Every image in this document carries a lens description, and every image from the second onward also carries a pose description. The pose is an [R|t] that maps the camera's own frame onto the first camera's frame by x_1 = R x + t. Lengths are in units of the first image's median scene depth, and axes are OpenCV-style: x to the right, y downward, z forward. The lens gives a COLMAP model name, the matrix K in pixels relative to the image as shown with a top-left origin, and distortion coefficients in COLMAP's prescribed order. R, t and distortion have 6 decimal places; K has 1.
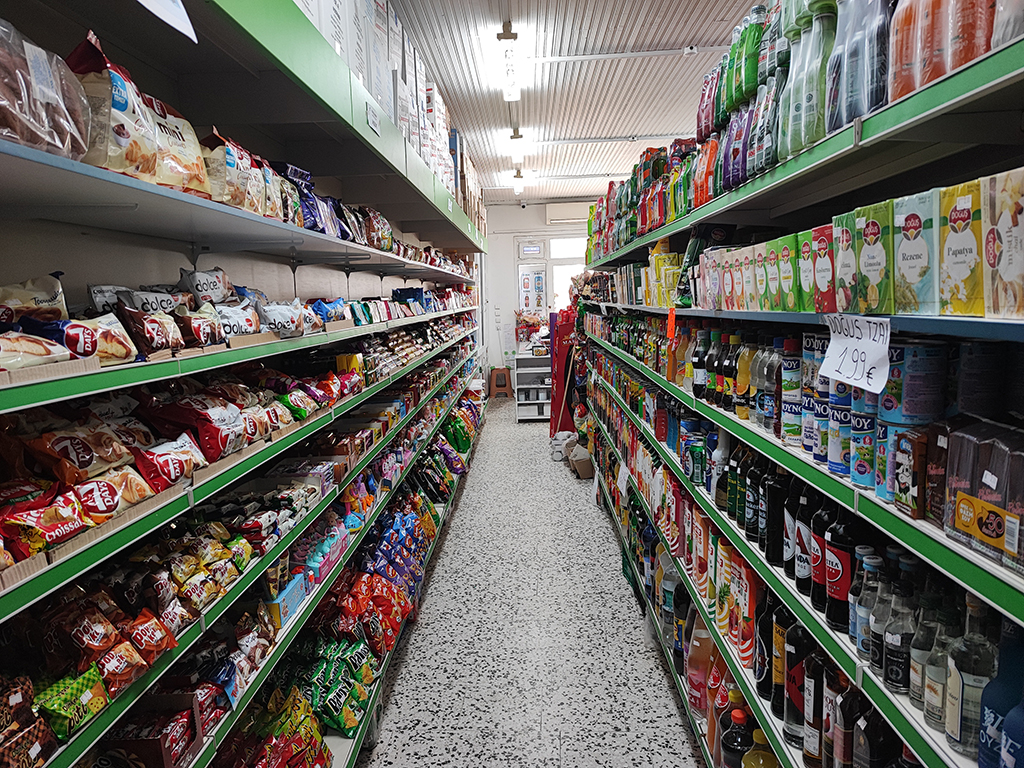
lens RADIAL K [[735.5, 0, 504.2], [0, 735.5, 383.5], [0, 0, 1]] dist [0.035486, -0.047345]
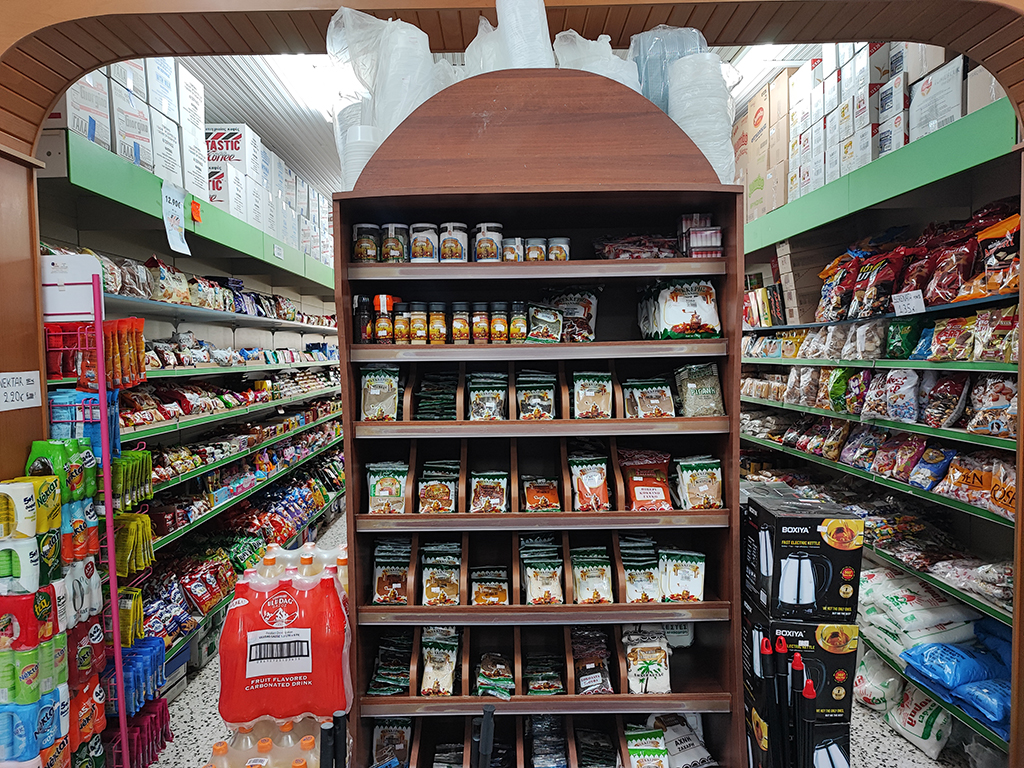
lens RADIAL K [[735.5, 0, 504.2], [0, 735.5, 383.5], [0, 0, 1]] dist [0.035486, -0.047345]
pose [[0.998199, 0.017283, 0.057440, 0.335723], [-0.012818, 0.996933, -0.077201, 0.122969], [-0.058599, 0.076325, 0.995360, -0.990099]]
